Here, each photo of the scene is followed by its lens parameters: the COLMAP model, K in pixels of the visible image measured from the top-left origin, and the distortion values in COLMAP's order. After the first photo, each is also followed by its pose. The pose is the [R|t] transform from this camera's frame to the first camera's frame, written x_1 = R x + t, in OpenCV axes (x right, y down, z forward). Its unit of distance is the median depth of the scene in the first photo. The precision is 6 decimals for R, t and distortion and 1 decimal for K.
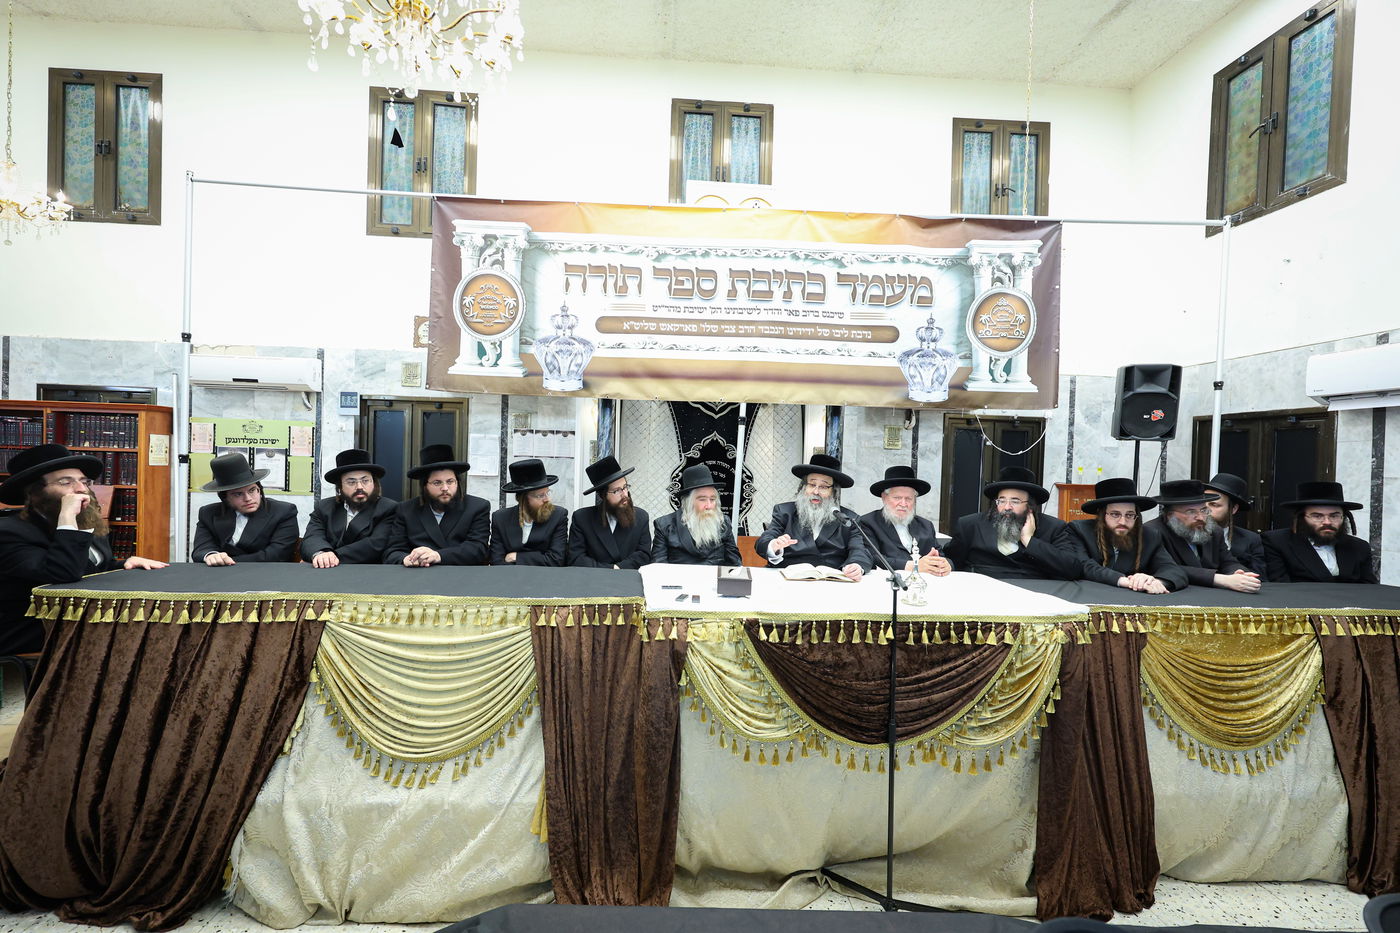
lens RADIAL K [[557.6, 0, 699.9], [0, 557.6, 464.3], [0, 0, 1]] dist [-0.000617, -0.002745]
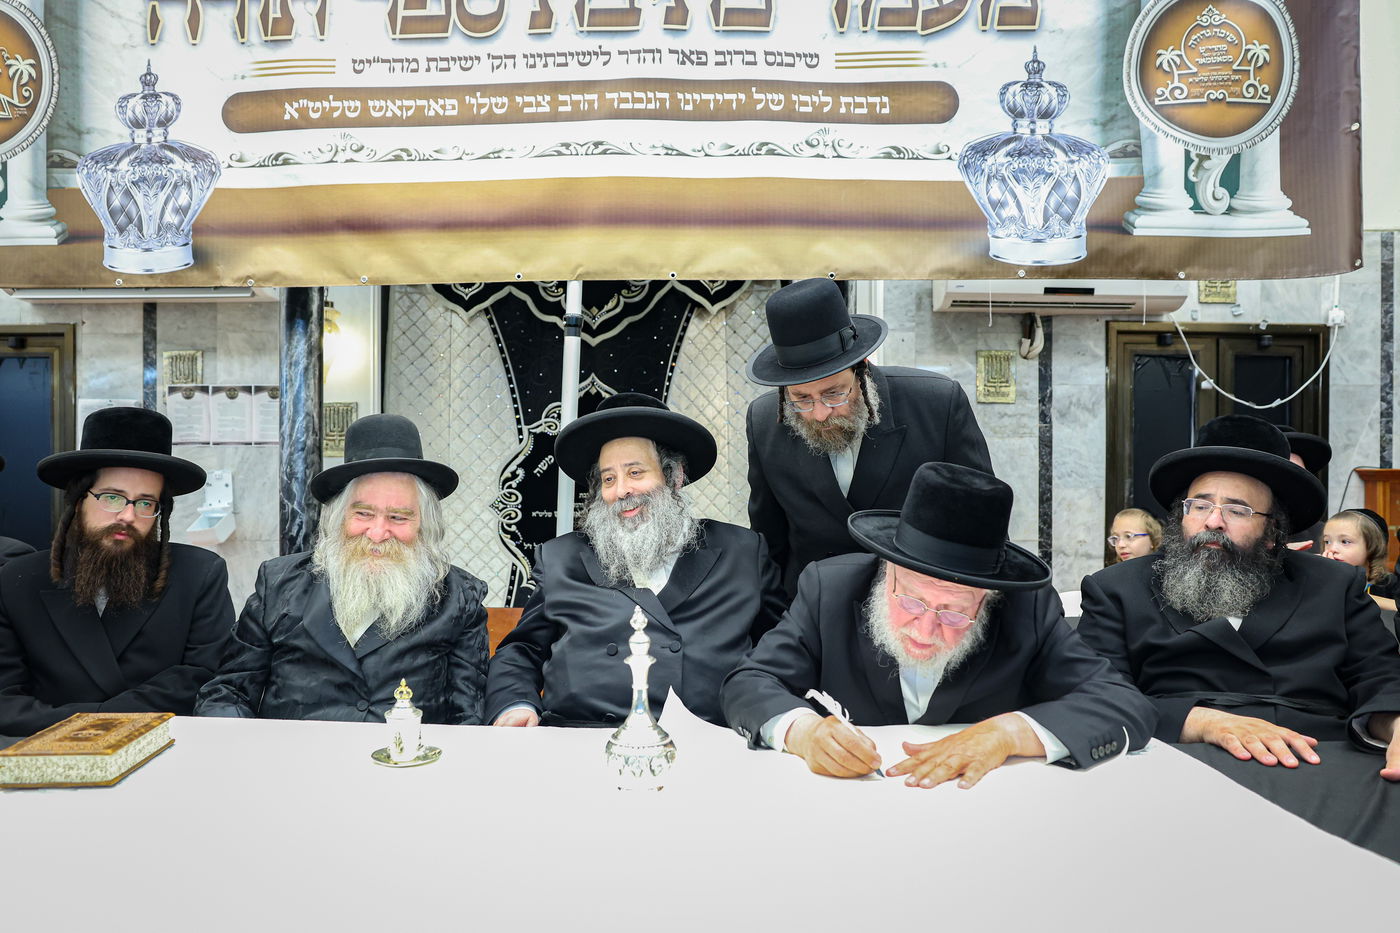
lens RADIAL K [[948.7, 0, 706.3], [0, 948.7, 466.9], [0, 0, 1]] dist [-0.119769, 0.097733]
pose [[0.998729, -0.029573, -0.040813, 0.196049], [0.029368, 0.999553, -0.005603, 0.029732], [0.040960, 0.004397, 0.999151, 0.326011]]
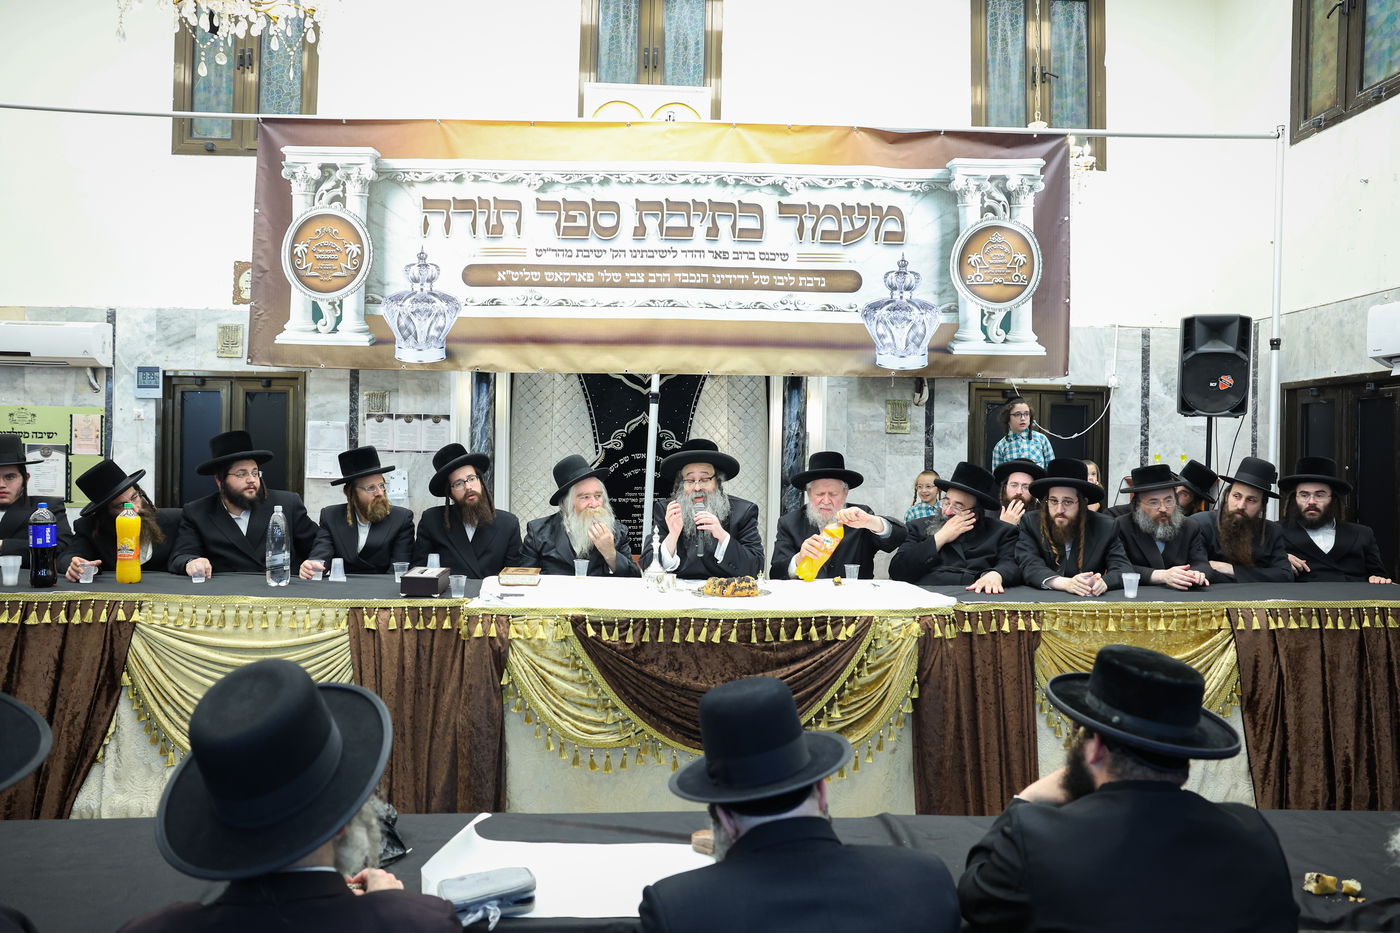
lens RADIAL K [[948.7, 0, 715.8], [0, 948.7, 457.3], [0, 0, 1]] dist [-0.119769, 0.097733]
pose [[0.999898, -0.014285, -0.000309, 0.156943], [0.014282, 0.999845, -0.010330, 0.017076], [0.000457, 0.010325, 0.999947, -0.280245]]
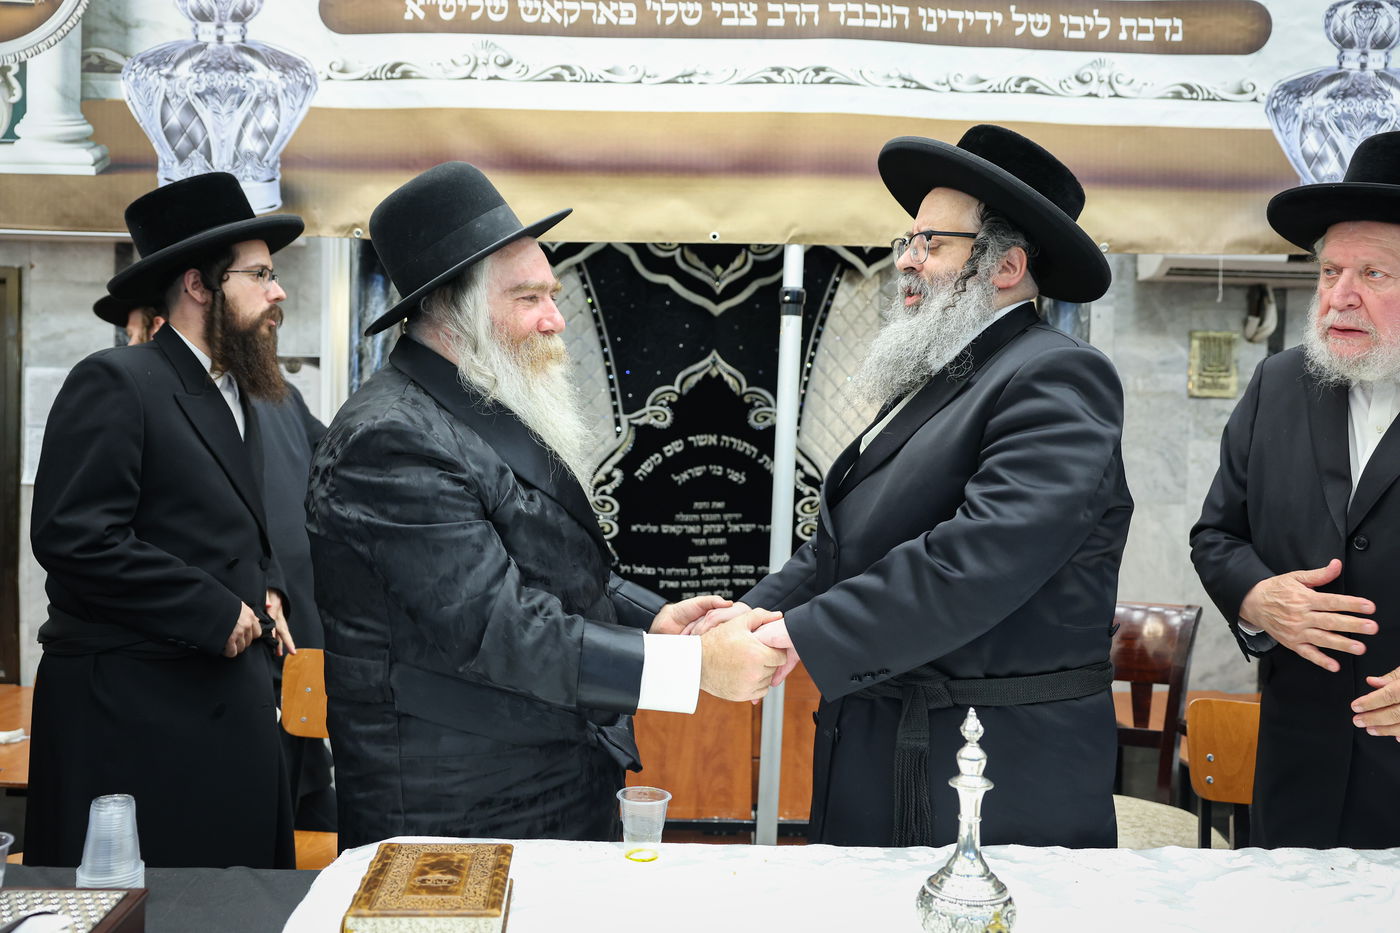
lens RADIAL K [[1218.0, 0, 711.8], [0, 1218.0, 470.3], [0, 0, 1]] dist [-0.052052, 0.079033]
pose [[0.999903, -0.011717, -0.007493, 0.039959], [0.011806, 0.999859, 0.011931, 0.008960], [0.007353, -0.012018, 0.999901, 0.305389]]
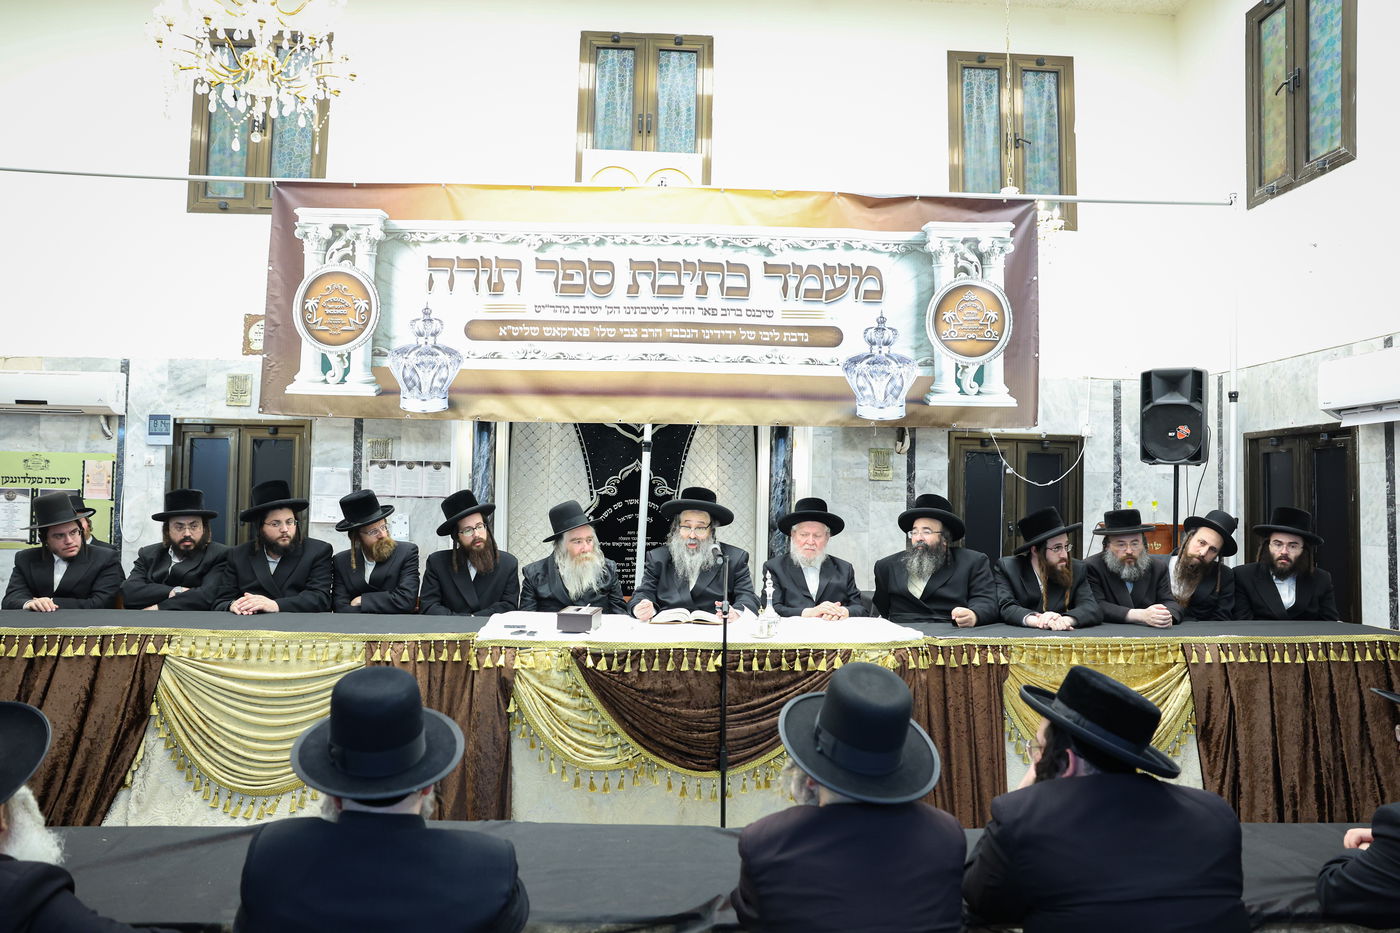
lens RADIAL K [[948.7, 0, 711.0], [0, 948.7, 467.0], [0, 0, 1]] dist [-0.119769, 0.097733]
pose [[0.999890, -0.012937, 0.007320, 0.155910], [0.013282, 0.998694, -0.049336, 0.019012], [-0.006672, 0.049428, 0.998755, -0.347312]]
